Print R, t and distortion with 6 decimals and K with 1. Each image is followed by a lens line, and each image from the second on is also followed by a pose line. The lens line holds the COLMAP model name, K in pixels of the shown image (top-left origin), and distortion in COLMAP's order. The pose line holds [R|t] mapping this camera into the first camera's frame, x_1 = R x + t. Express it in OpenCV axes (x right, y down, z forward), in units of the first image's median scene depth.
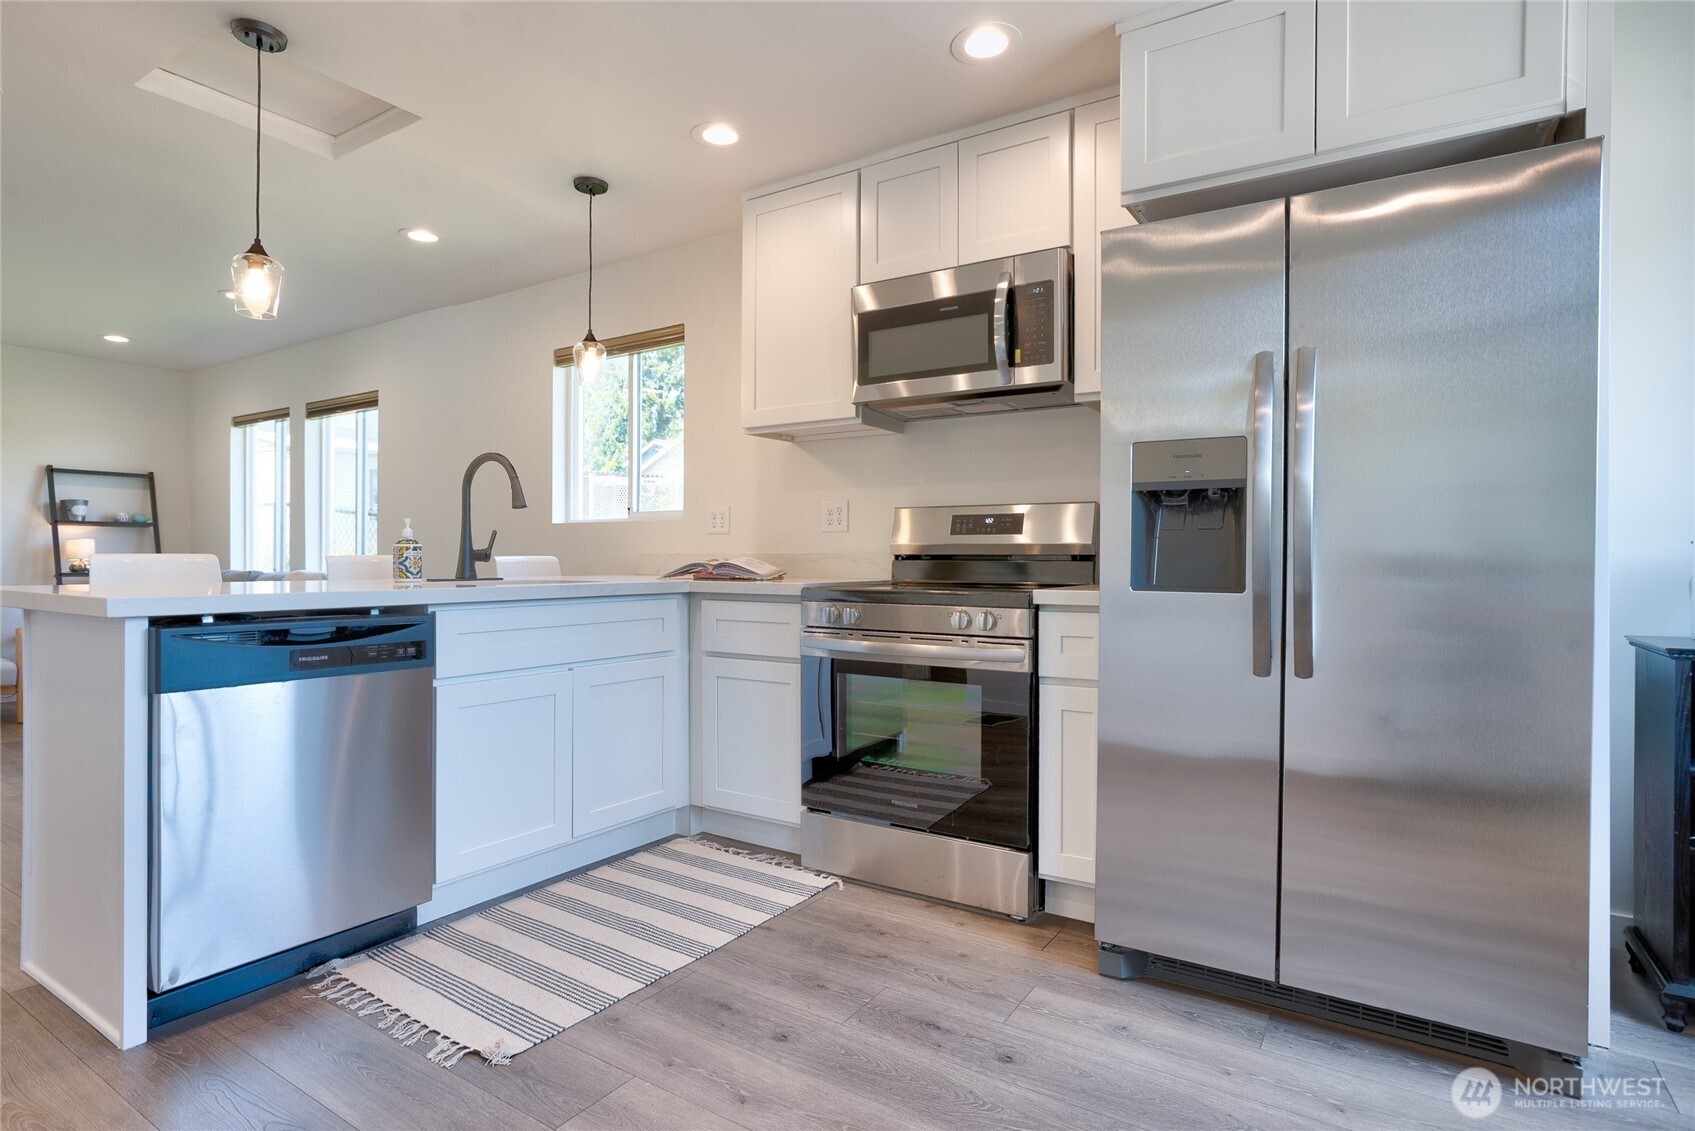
lens RADIAL K [[864.4, 0, 851.5], [0, 864.4, 562.5], [0, 0, 1]] dist [-0.034128, 0.021454]
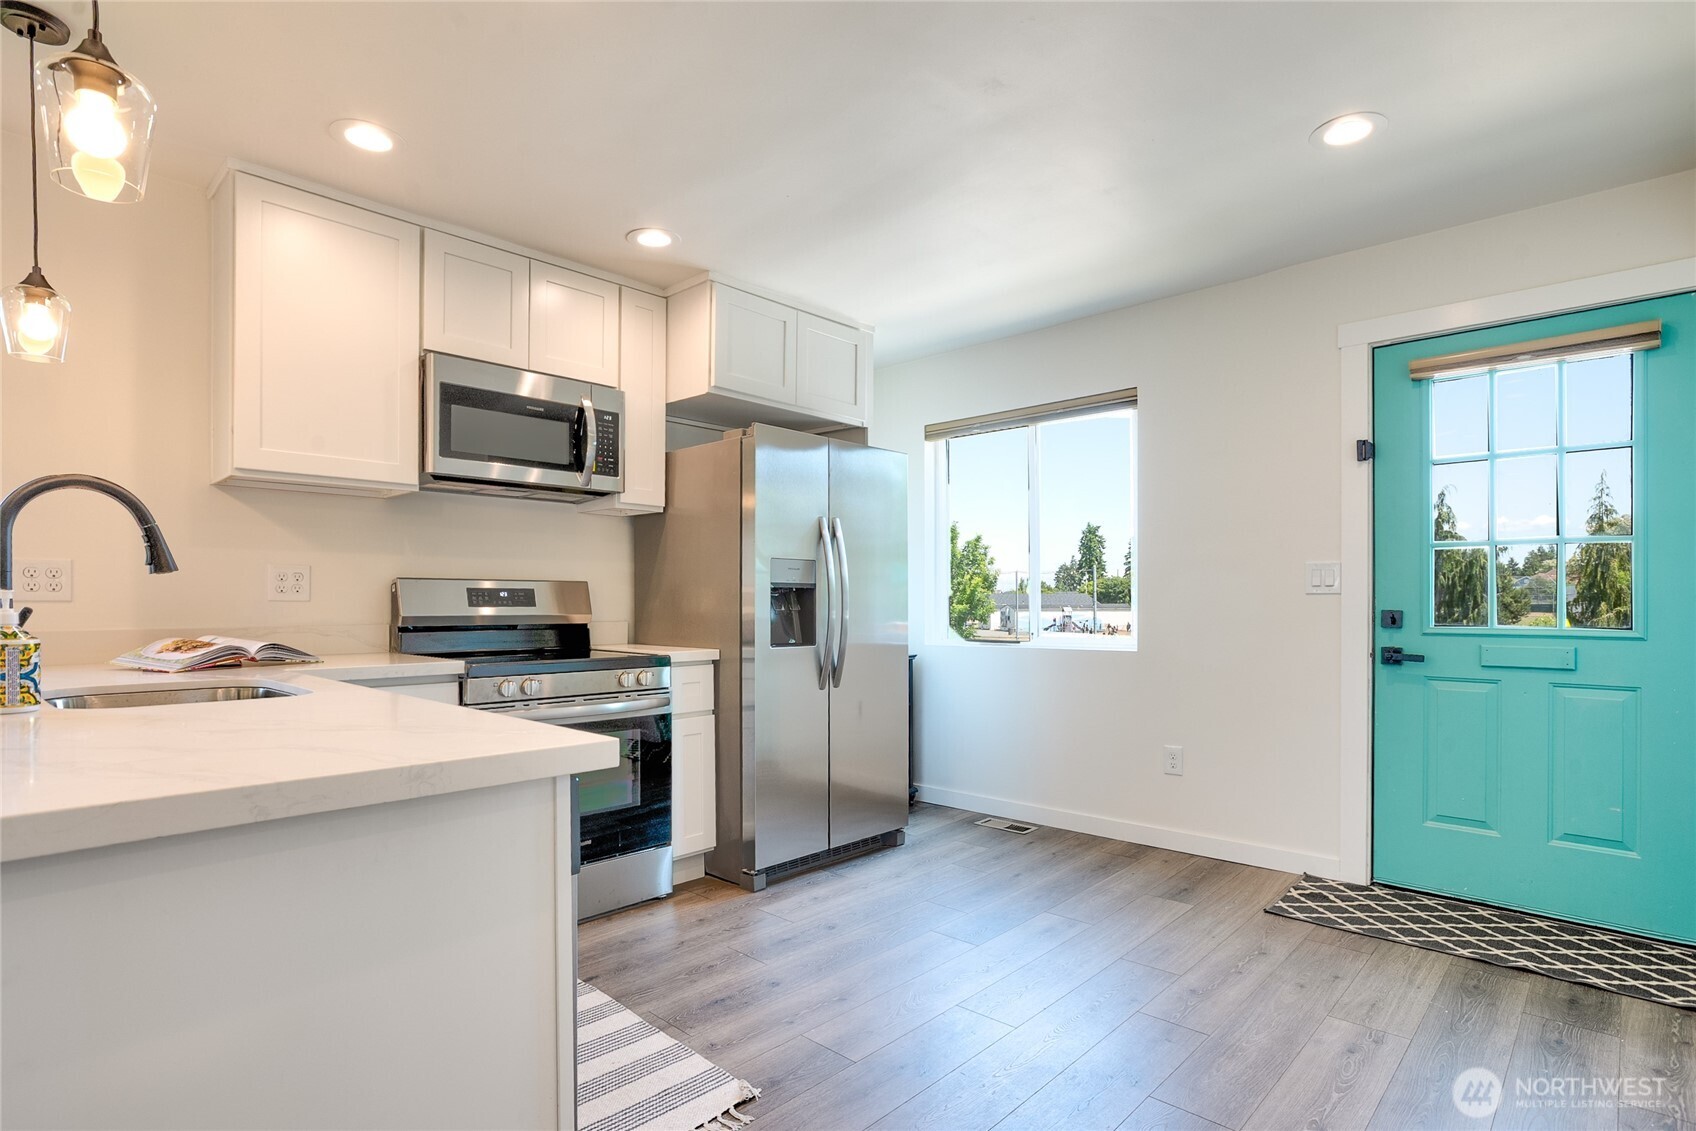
lens RADIAL K [[864.9, 0, 799.7], [0, 864.9, 608.5], [0, 0, 1]] dist [-0.034128, 0.021454]
pose [[0.215874, -0.010406, 0.976366, -1.018313], [0.003380, 0.999945, 0.009910, -0.048135], [-0.976415, 0.001161, 0.215898, 0.470773]]
